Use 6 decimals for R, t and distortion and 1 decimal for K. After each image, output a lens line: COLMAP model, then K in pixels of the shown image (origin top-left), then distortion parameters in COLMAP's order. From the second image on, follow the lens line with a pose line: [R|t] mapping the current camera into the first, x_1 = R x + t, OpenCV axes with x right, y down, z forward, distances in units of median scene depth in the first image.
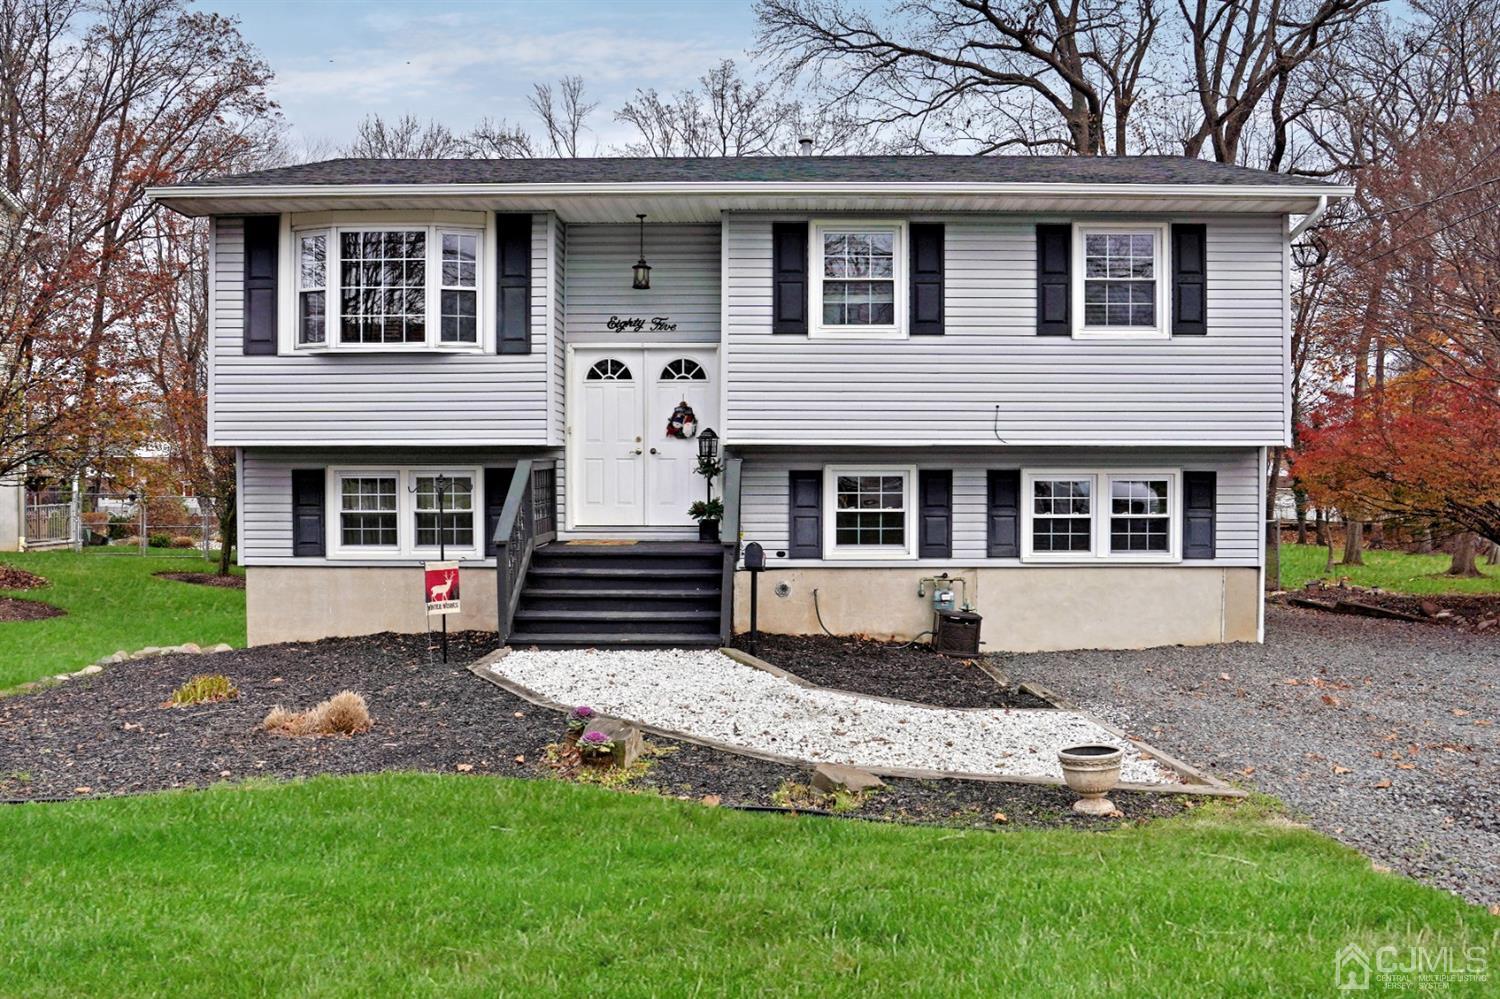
lens RADIAL K [[1117.9, 0, 755.8], [0, 1117.9, 483.7], [0, 0, 1]] dist [-0.051903, 0.009440]
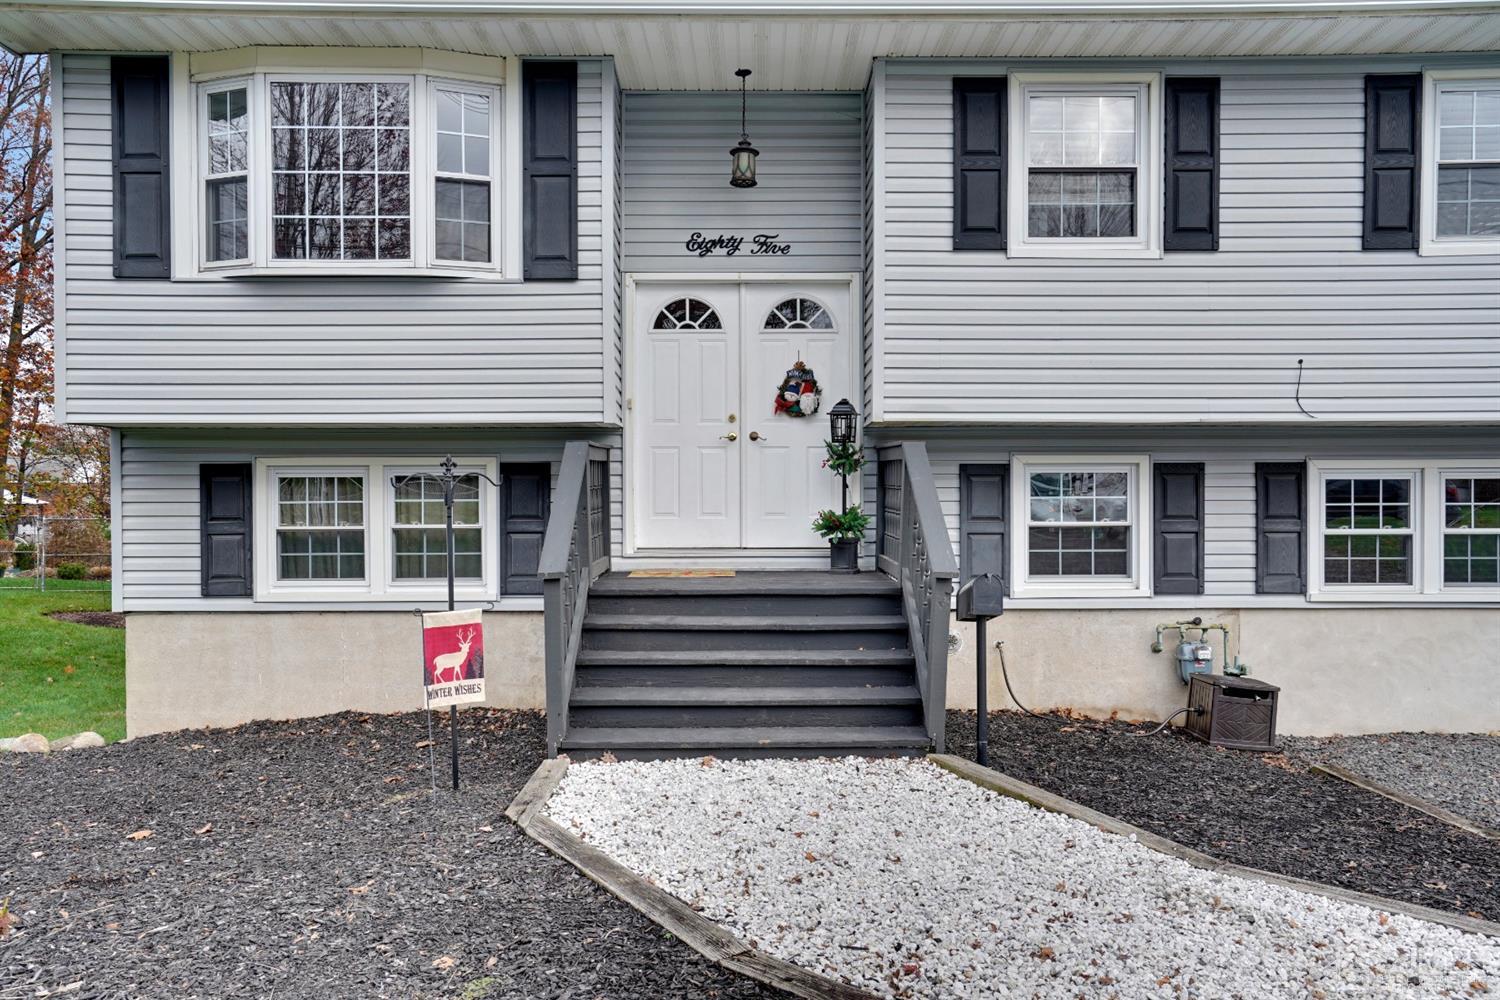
lens RADIAL K [[1051.0, 0, 718.3], [0, 1051.0, 504.9], [0, 0, 1]] dist [0.018398, 0.003104]
pose [[0.999724, -0.002283, 0.023402, -0.129886], [0.002449, 0.999972, -0.007033, 0.016654], [-0.023386, 0.007088, 0.999701, 0.377236]]
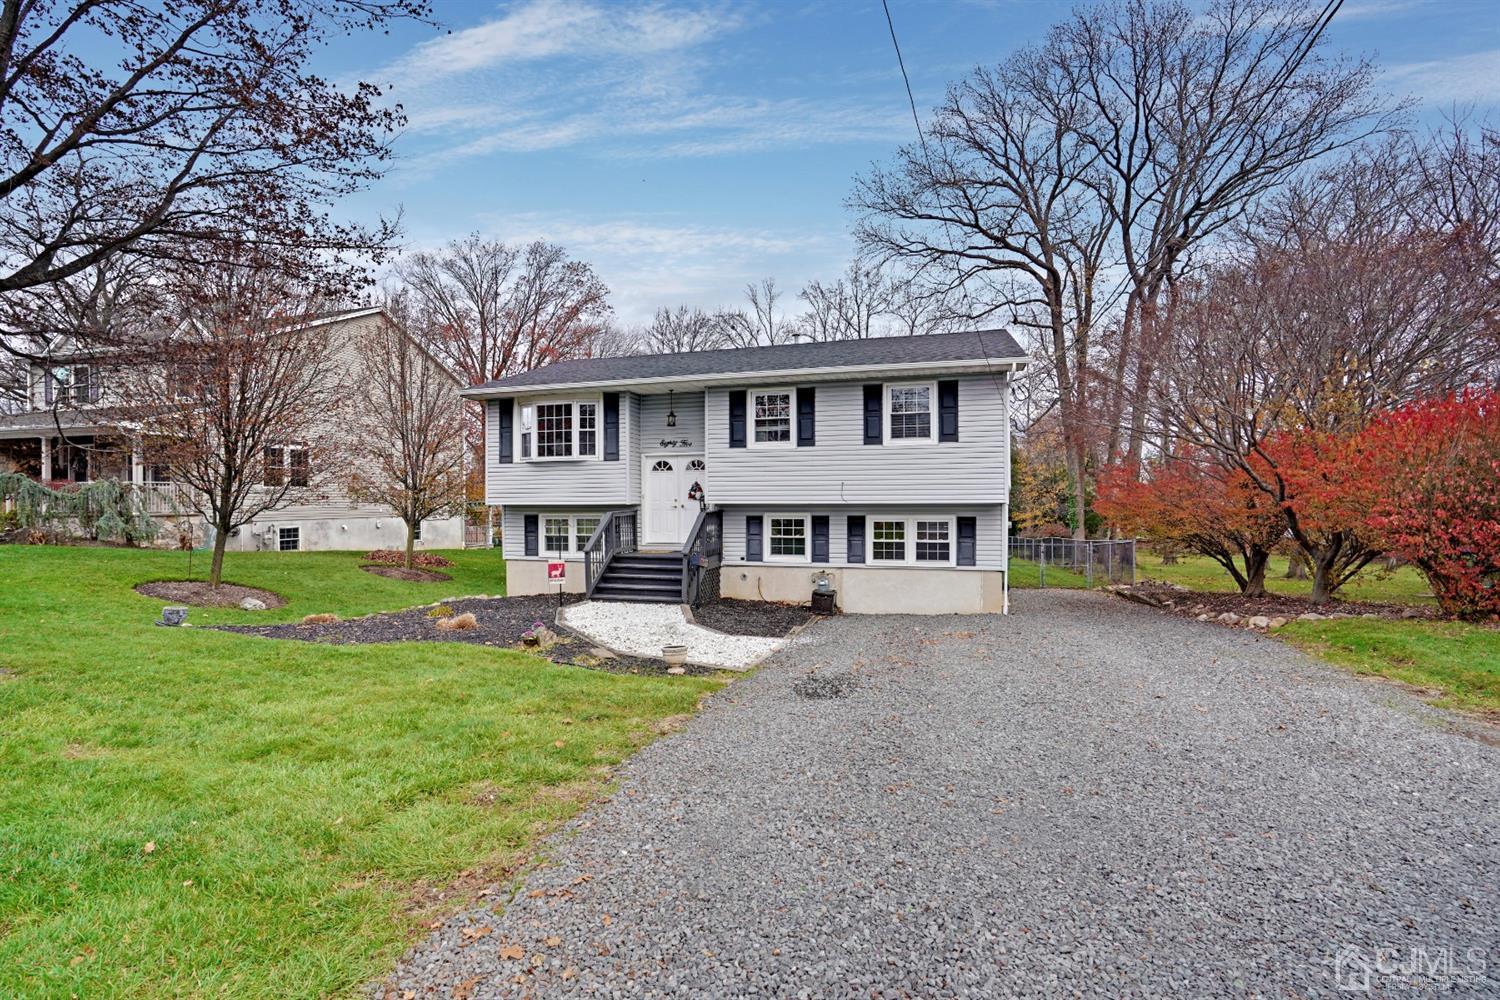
lens RADIAL K [[695.4, 0, 746.7], [0, 695.4, 506.3], [0, 0, 1]] dist [-0.055172, 0.020594]
pose [[0.960686, -0.002363, -0.277628, 0.370220], [0.001443, 0.999993, -0.003517, -0.024560], [0.277634, 0.002978, 0.960682, -0.168662]]
